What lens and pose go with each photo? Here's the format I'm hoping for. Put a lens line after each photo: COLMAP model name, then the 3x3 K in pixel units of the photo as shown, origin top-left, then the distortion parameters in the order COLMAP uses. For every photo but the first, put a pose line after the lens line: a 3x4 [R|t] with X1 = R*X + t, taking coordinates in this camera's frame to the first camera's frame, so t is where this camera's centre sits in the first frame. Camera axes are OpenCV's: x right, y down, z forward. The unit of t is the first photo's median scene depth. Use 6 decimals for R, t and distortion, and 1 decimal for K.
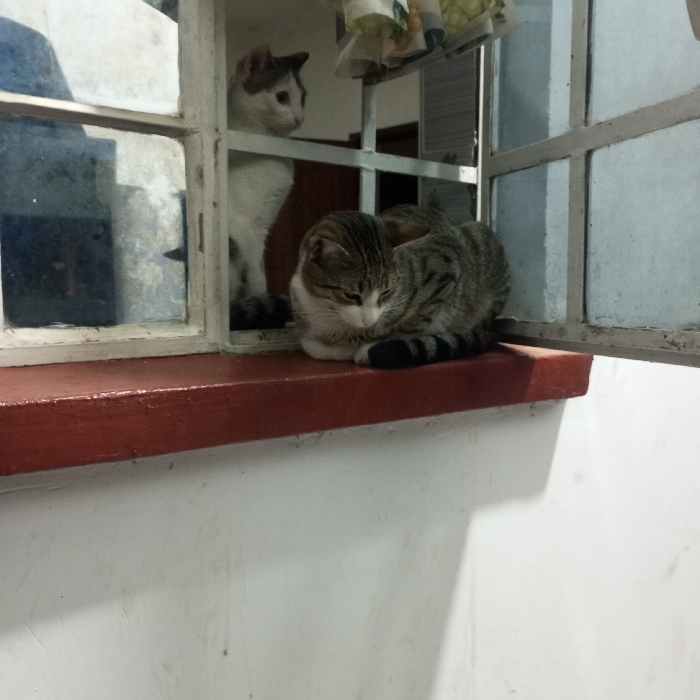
lens RADIAL K [[710.0, 0, 350.0], [0, 710.0, 350.0], [0, 0, 1]] dist [-0.015671, 0.001439]
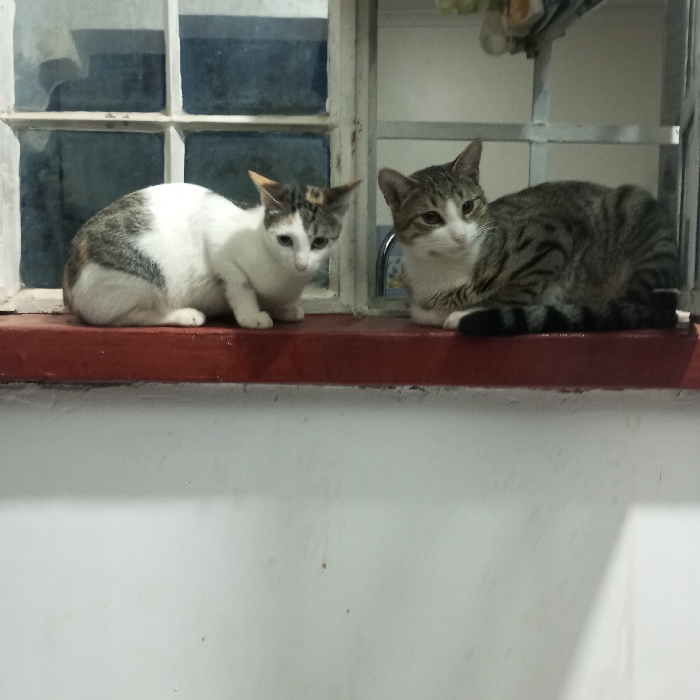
lens RADIAL K [[710.0, 0, 350.0], [0, 710.0, 350.0], [0, 0, 1]] dist [-0.015671, 0.001439]
pose [[0.806586, 0.061285, -0.587932, 0.503848], [-0.060679, 0.997941, 0.020778, 0.038591], [0.587995, 0.018916, 0.808644, 0.058983]]
